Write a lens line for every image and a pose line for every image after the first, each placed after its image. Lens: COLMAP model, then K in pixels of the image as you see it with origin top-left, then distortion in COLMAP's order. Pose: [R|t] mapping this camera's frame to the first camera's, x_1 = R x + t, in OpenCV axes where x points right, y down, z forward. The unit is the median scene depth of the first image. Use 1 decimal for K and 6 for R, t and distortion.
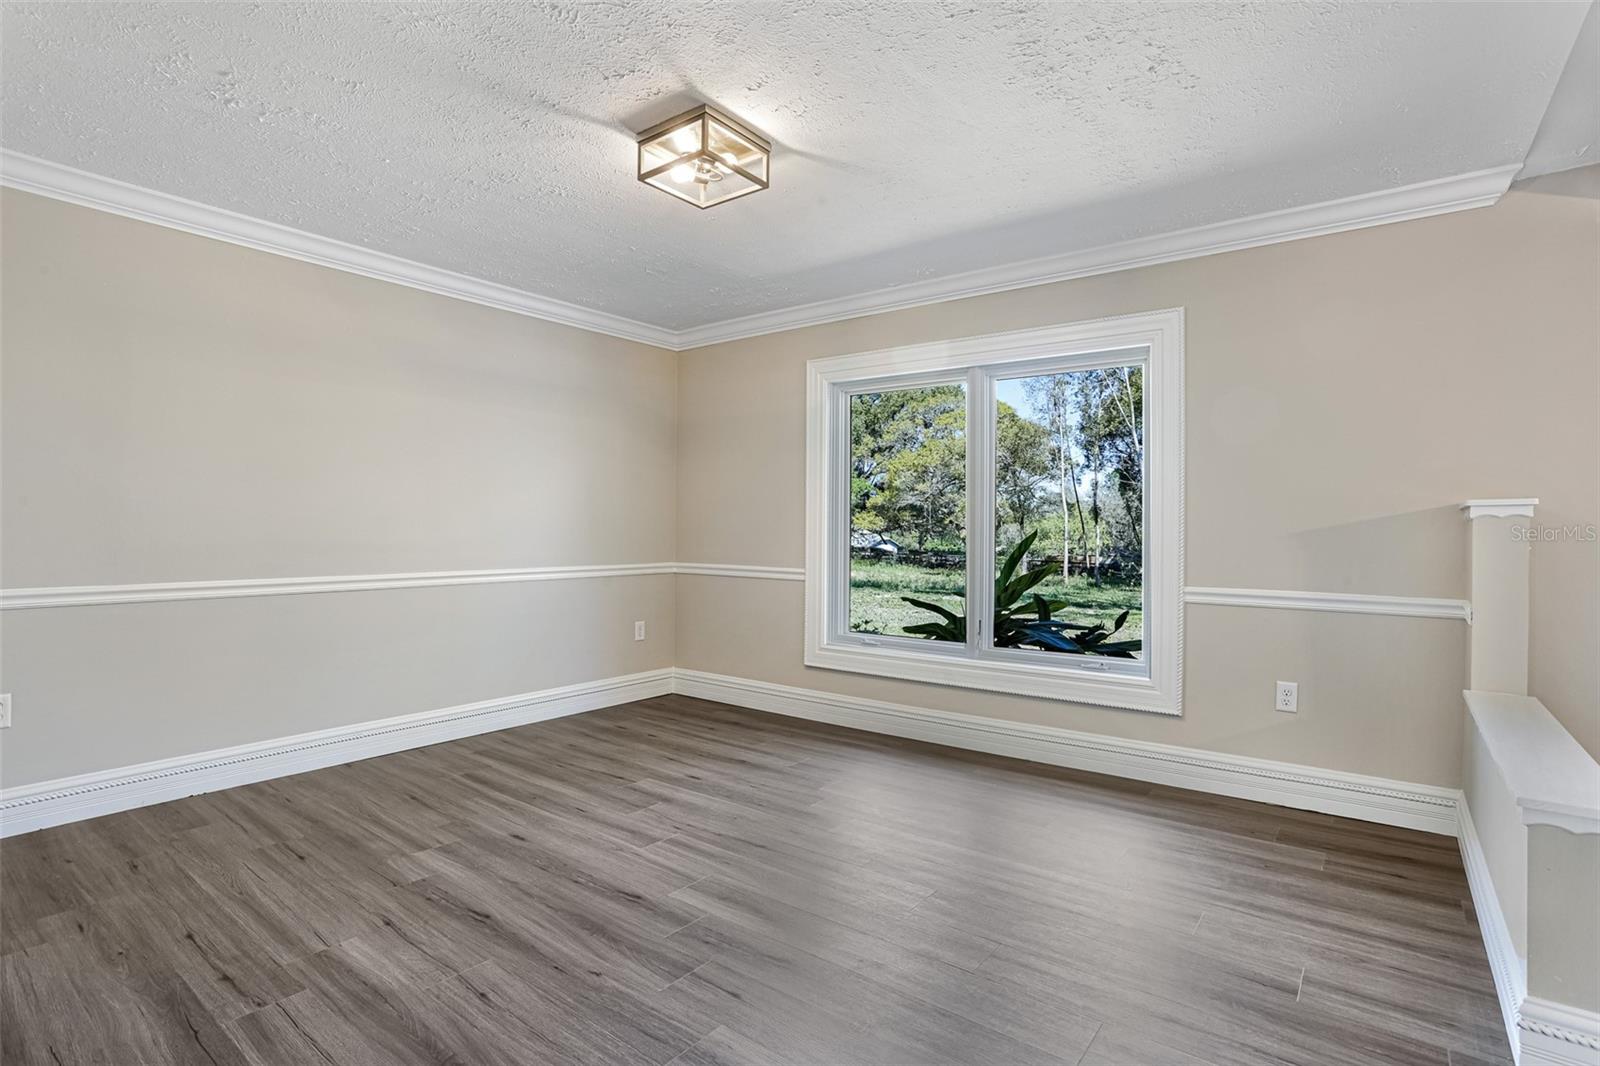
lens RADIAL K [[788.1, 0, 800.0], [0, 788.1, 533.0], [0, 0, 1]] dist [-0.000957, 0.000176]
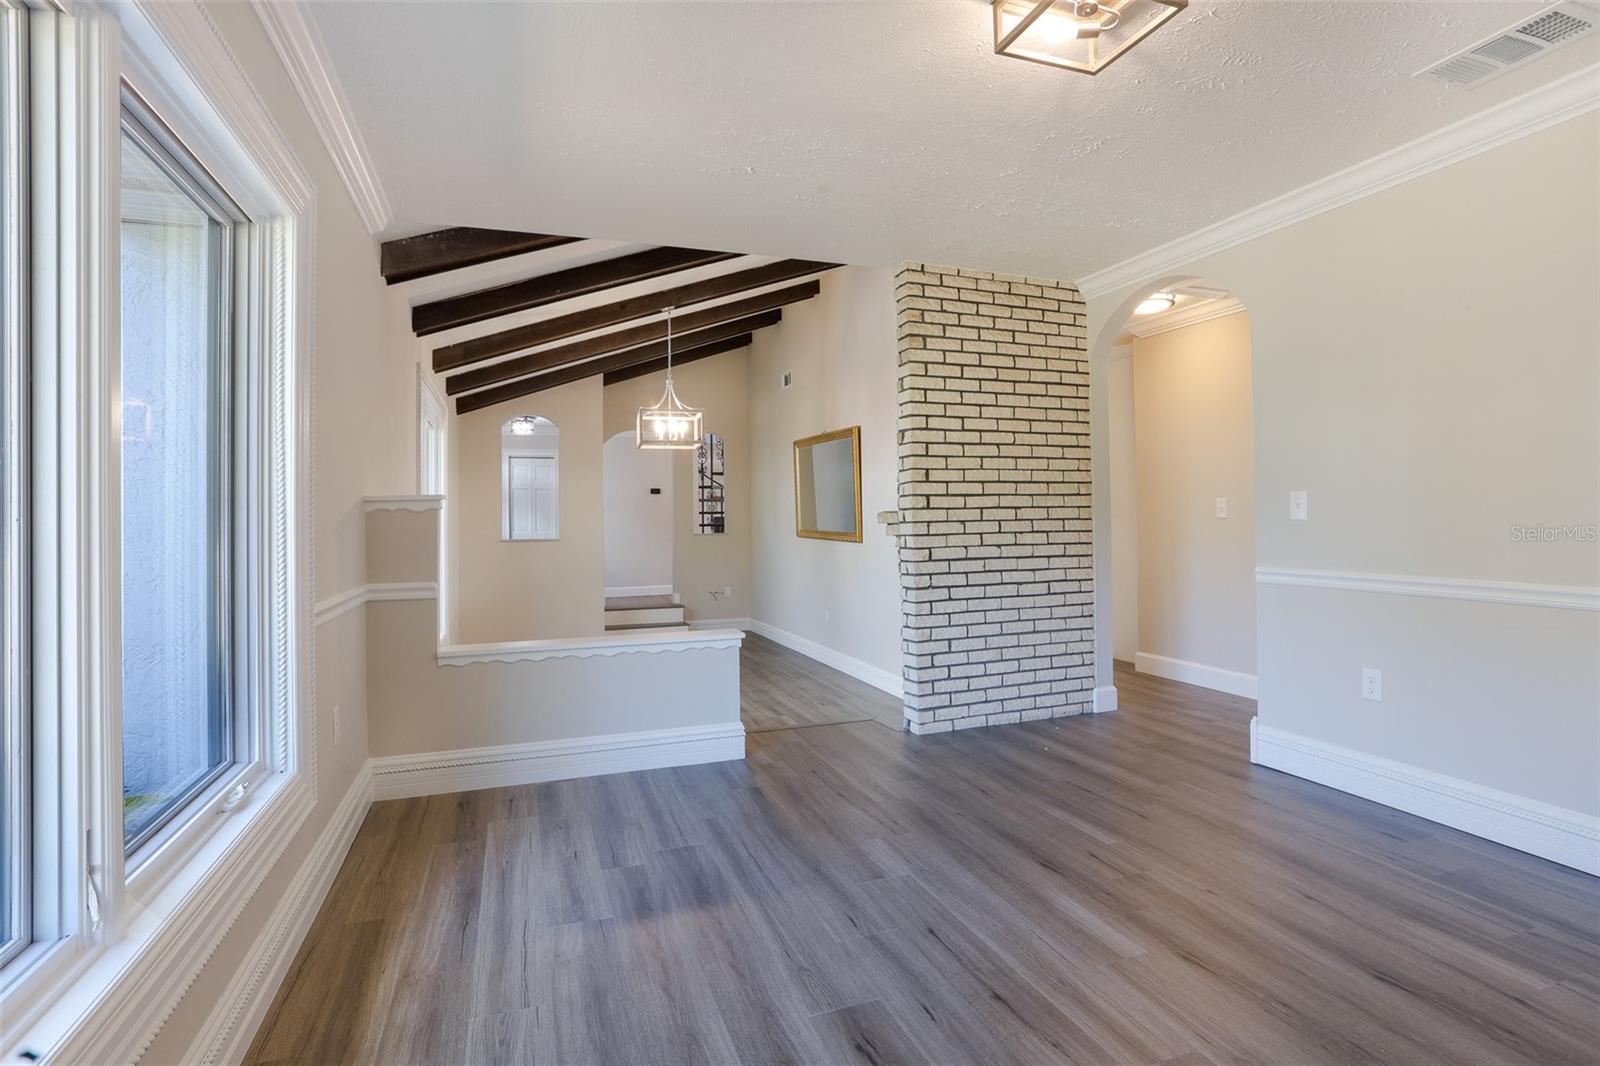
lens RADIAL K [[788.1, 0, 800.0], [0, 788.1, 533.0], [0, 0, 1]] dist [-0.000957, 0.000176]
pose [[-0.840651, -0.003904, 0.541563, -0.304046], [0.011651, 0.999612, 0.025292, -0.011660], [-0.541452, 0.027571, -0.840280, 1.859428]]
